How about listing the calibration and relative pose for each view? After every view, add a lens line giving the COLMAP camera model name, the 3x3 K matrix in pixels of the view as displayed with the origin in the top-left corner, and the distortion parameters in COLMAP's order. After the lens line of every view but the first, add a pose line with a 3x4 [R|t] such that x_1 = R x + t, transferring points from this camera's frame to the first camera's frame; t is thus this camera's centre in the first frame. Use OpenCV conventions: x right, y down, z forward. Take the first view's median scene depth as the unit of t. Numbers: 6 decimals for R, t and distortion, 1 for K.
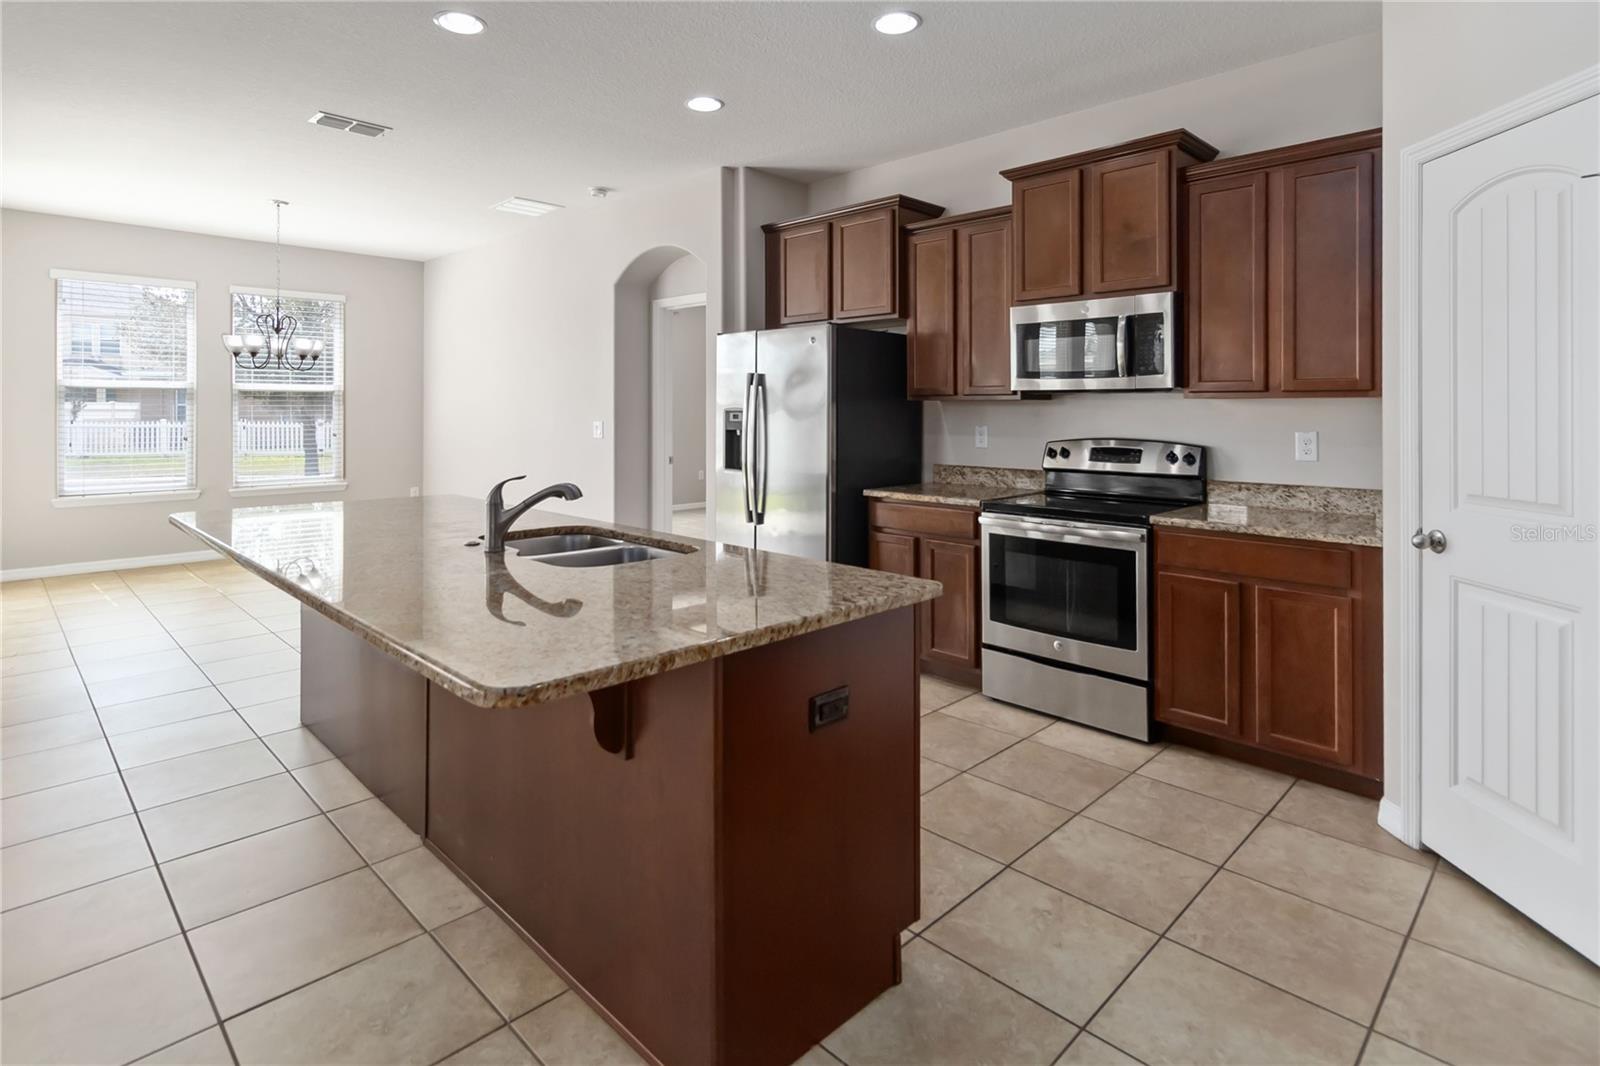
lens RADIAL K [[829.7, 0, 791.4], [0, 829.7, 389.2], [0, 0, 1]] dist [0.001406, -0.000137]
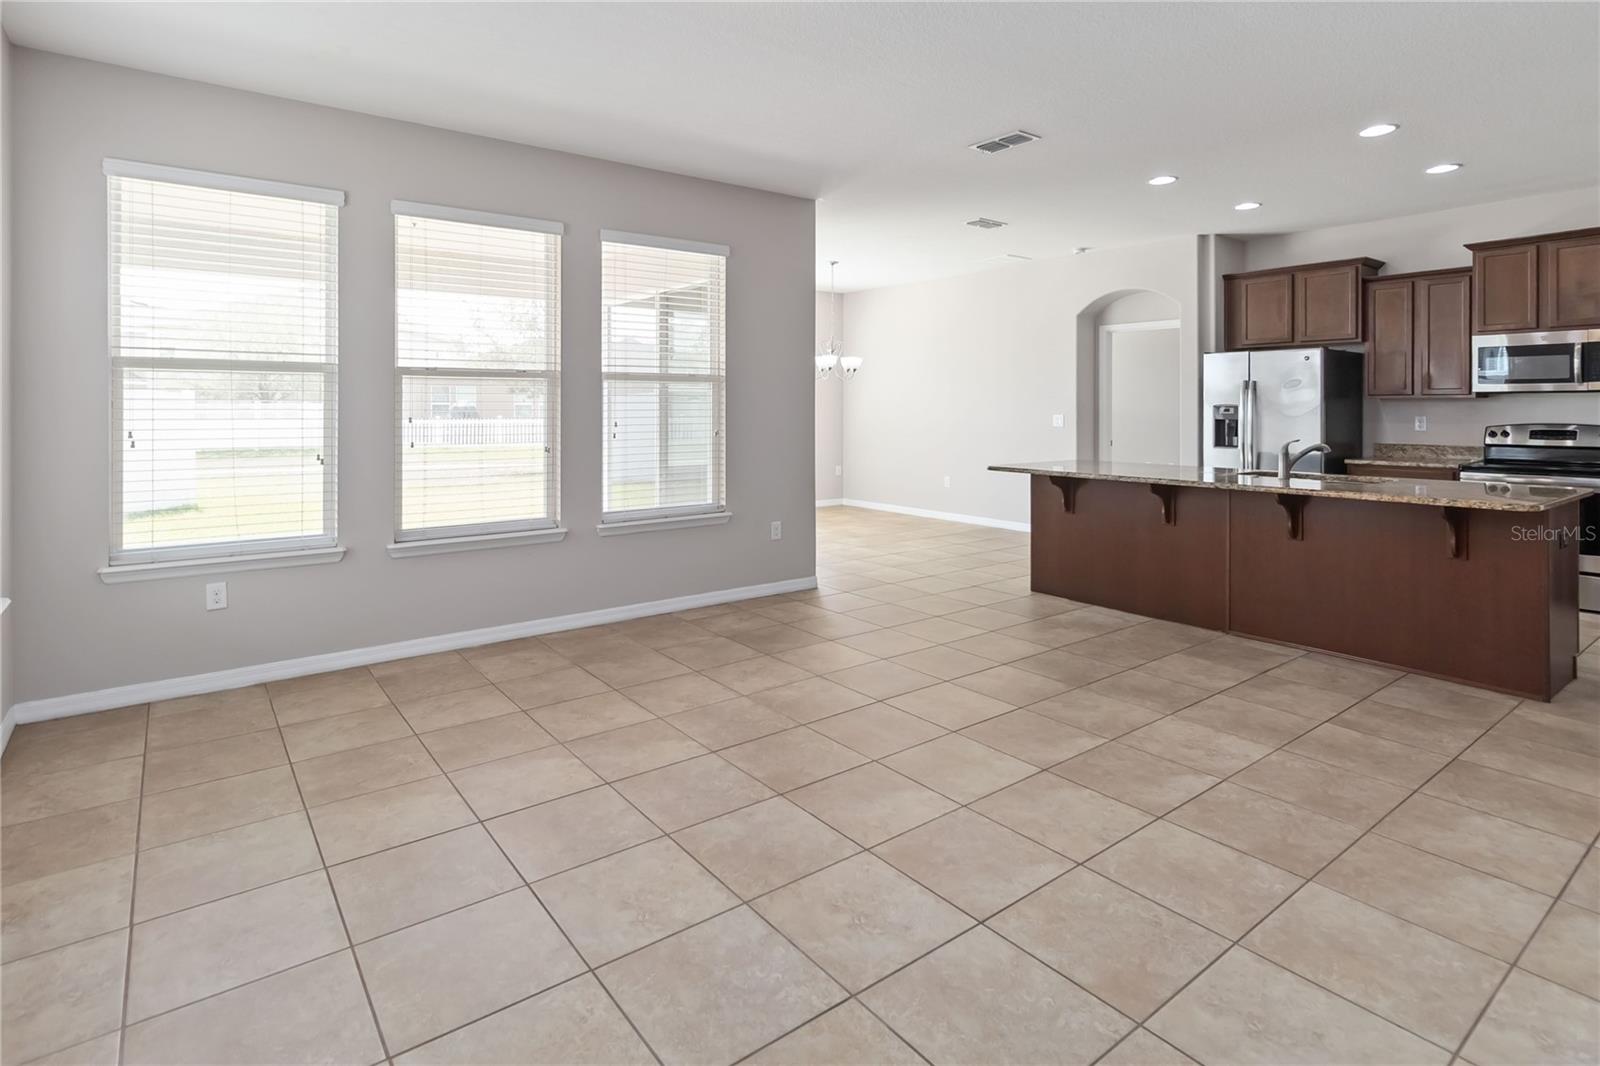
lens RADIAL K [[817.7, 0, 795.9], [0, 817.7, 402.4], [0, 0, 1]] dist [0.000826, 0.000651]
pose [[0.991900, -0.004887, -0.126931, -0.667030], [0.007043, 0.999838, 0.016547, -0.010750], [0.126829, -0.017307, 0.991774, -0.543392]]
